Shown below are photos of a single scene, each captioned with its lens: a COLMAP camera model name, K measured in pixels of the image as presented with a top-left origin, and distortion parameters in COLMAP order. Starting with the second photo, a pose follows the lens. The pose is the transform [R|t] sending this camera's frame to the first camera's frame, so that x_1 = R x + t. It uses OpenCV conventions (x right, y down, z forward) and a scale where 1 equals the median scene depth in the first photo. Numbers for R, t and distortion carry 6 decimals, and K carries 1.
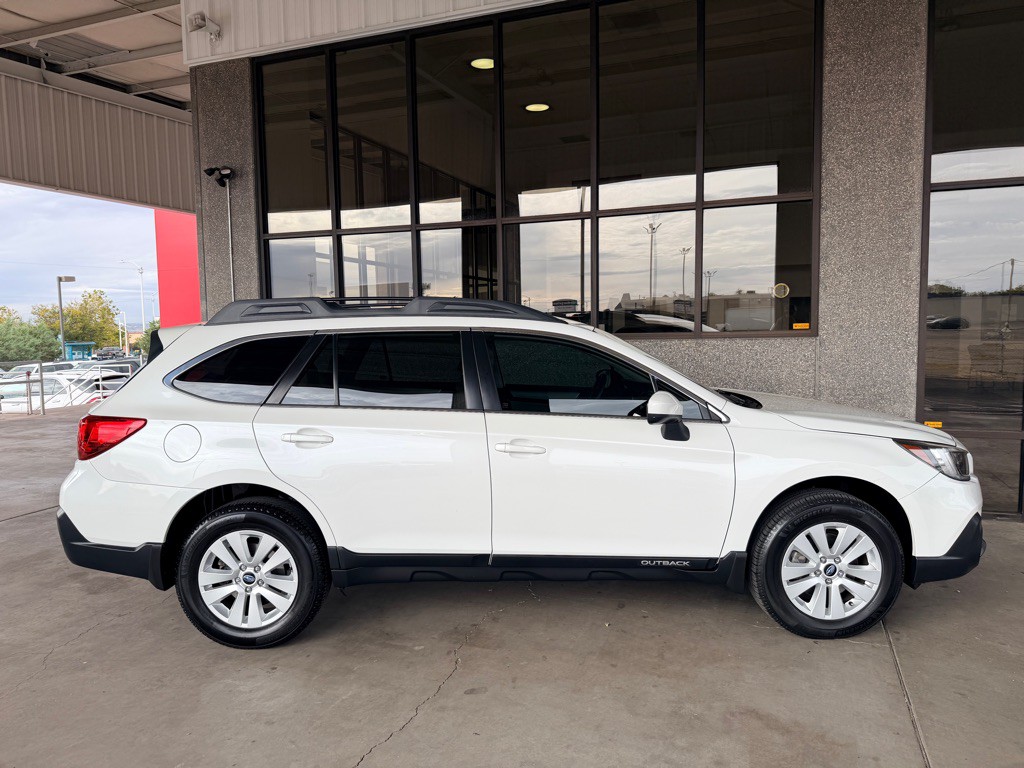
lens RADIAL K [[728.1, 0, 507.5], [0, 728.1, 378.4], [0, 0, 1]] dist [0.008108, -0.017517]
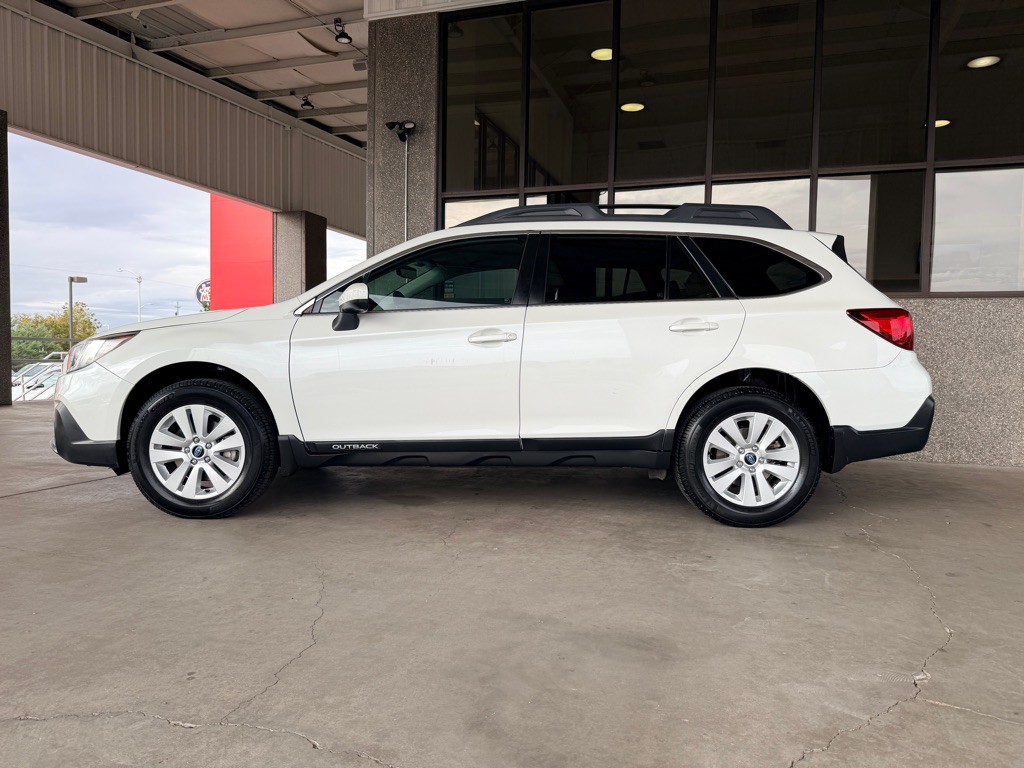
lens RADIAL K [[728.1, 0, 513.7], [0, 728.1, 385.3], [0, 0, 1]] dist [0.008108, -0.017517]
pose [[0.998529, 0.033741, 0.042434, -0.382039], [-0.032235, 0.998843, -0.035682, 0.133031], [-0.043589, 0.034262, 0.998462, 0.036356]]
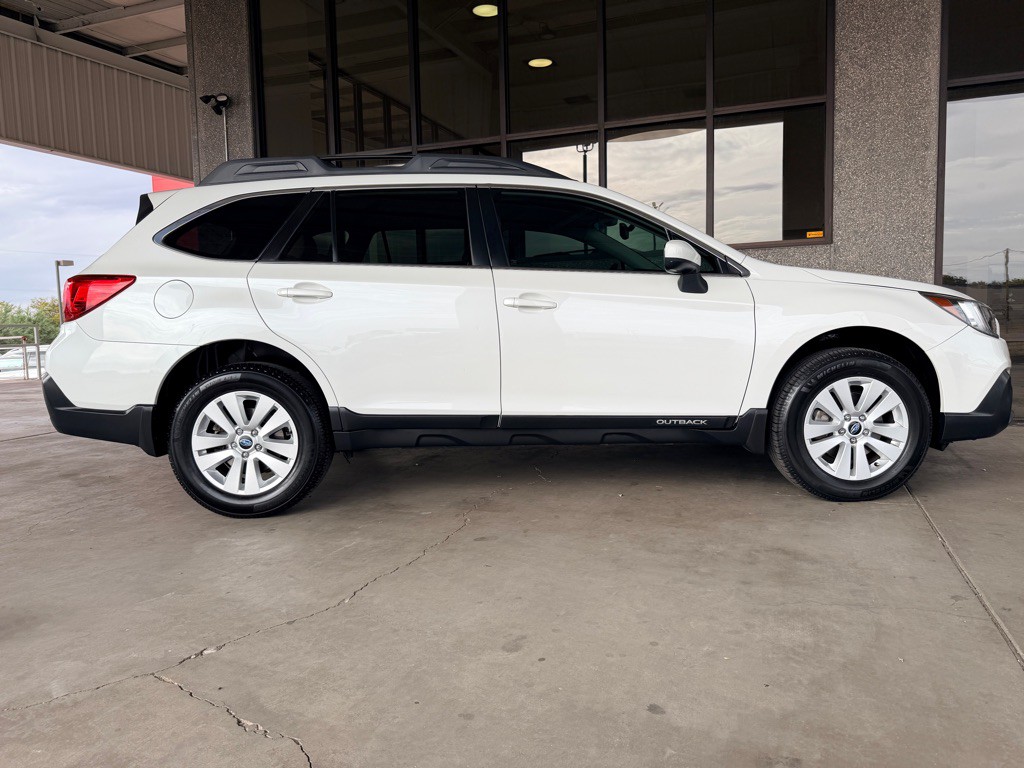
lens RADIAL K [[727.5, 0, 517.4], [0, 727.5, 376.5], [0, 0, 1]] dist [0.017647, -0.026027]
pose [[0.999930, -0.008523, 0.008192, -0.004723], [0.008494, 0.999958, 0.003521, 0.121386], [-0.008222, -0.003451, 0.999960, 0.029751]]
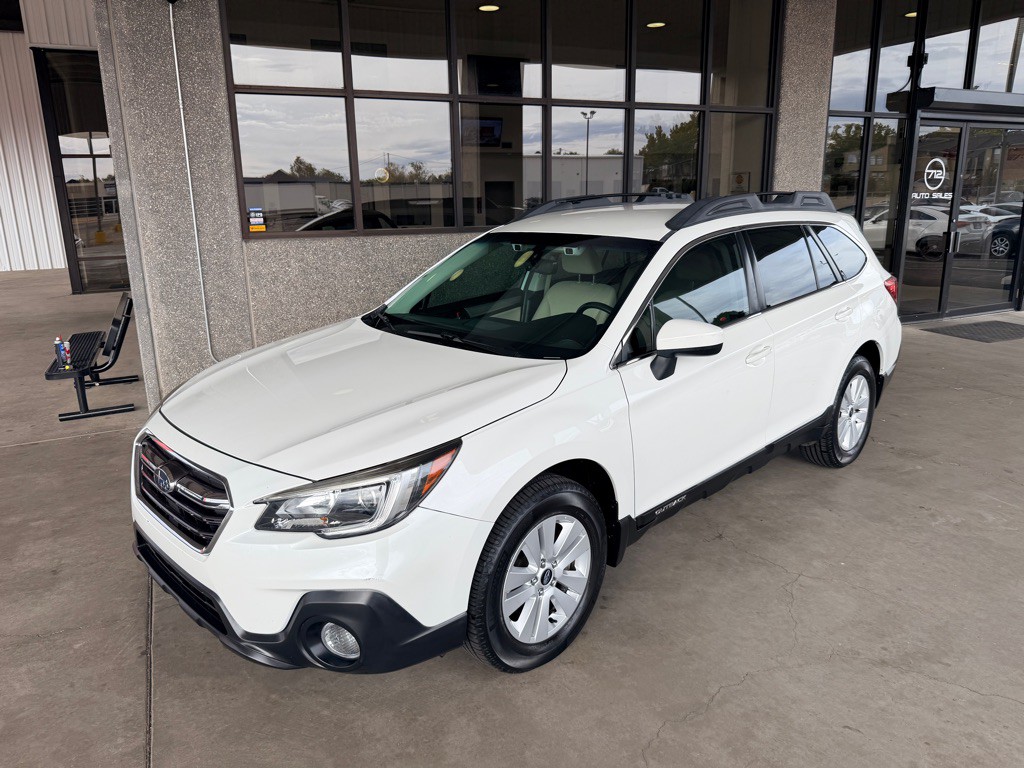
lens RADIAL K [[728.1, 0, 515.2], [0, 728.1, 381.3], [0, 0, 1]] dist [0.008108, -0.017517]
pose [[0.686606, -0.173677, 0.705981, -0.980869], [0.058692, 0.981119, 0.184282, -0.042181], [-0.724657, -0.085094, 0.683836, 0.417595]]
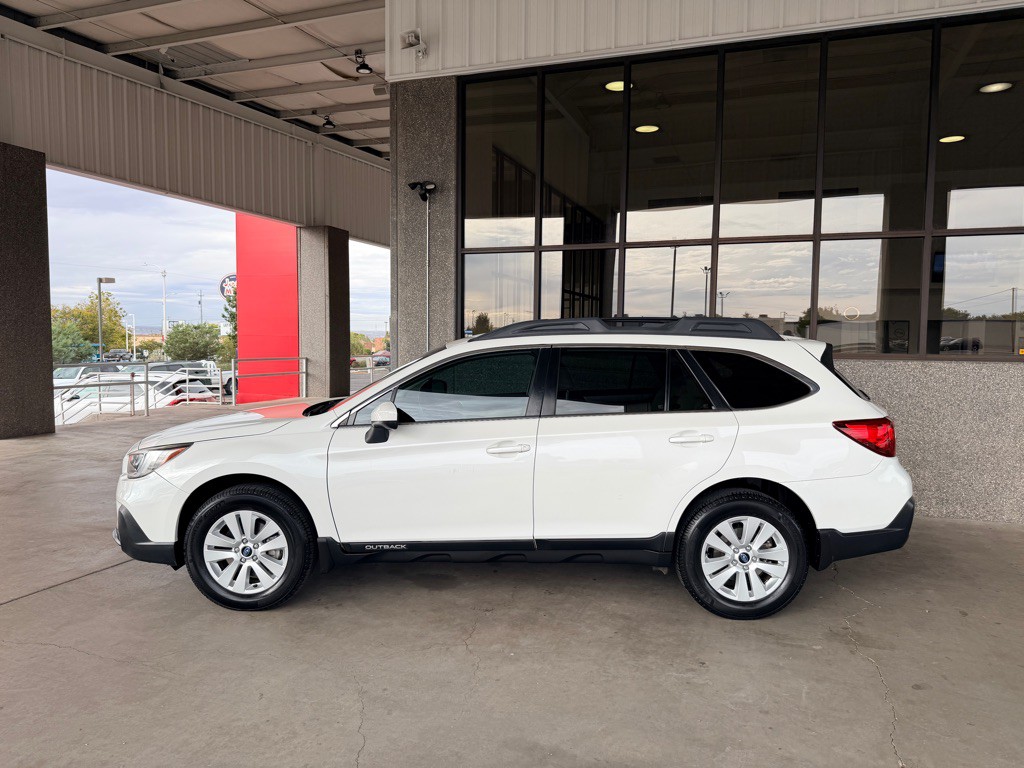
lens RADIAL K [[728.1, 0, 515.4], [0, 728.1, 381.0], [0, 0, 1]] dist [0.008108, -0.017517]
pose [[0.999454, 0.027494, 0.018311, -0.383317], [-0.027224, 0.999519, -0.014849, 0.005991], [-0.018710, 0.014343, 0.999722, -0.038379]]
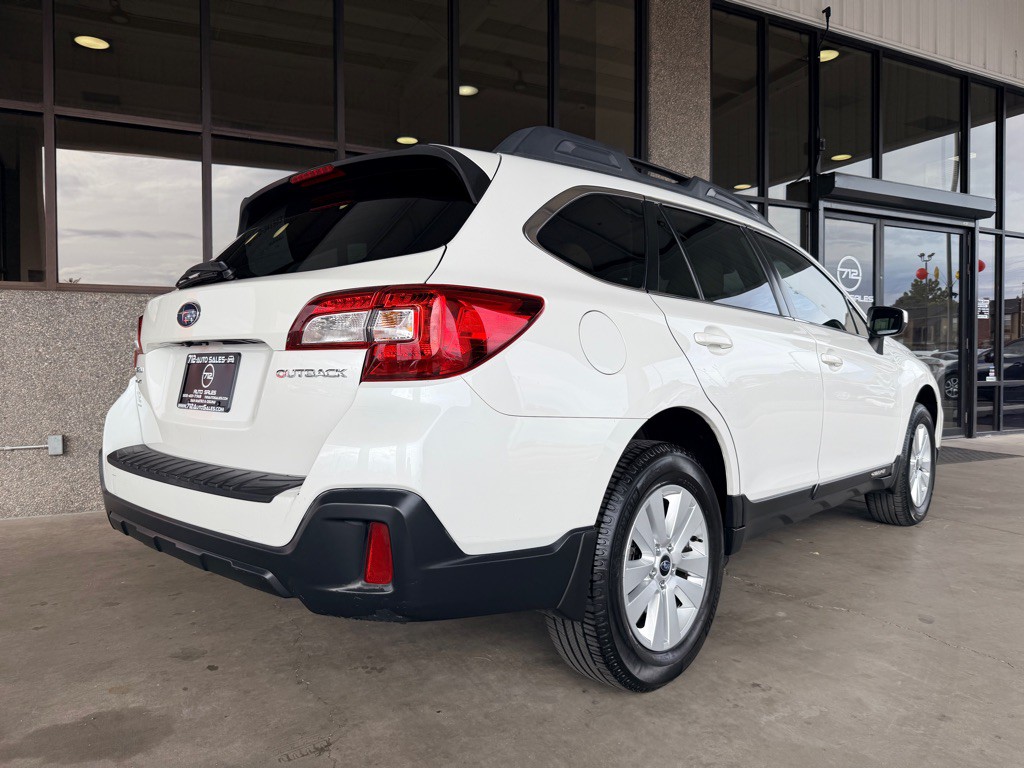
lens RADIAL K [[728.1, 0, 521.9], [0, 728.1, 385.8], [0, 0, 1]] dist [0.008108, -0.017517]
pose [[0.668076, -0.008686, 0.744042, -0.574981], [0.049540, 0.998232, -0.032828, 0.088562], [-0.742442, 0.058792, 0.667326, 0.434521]]
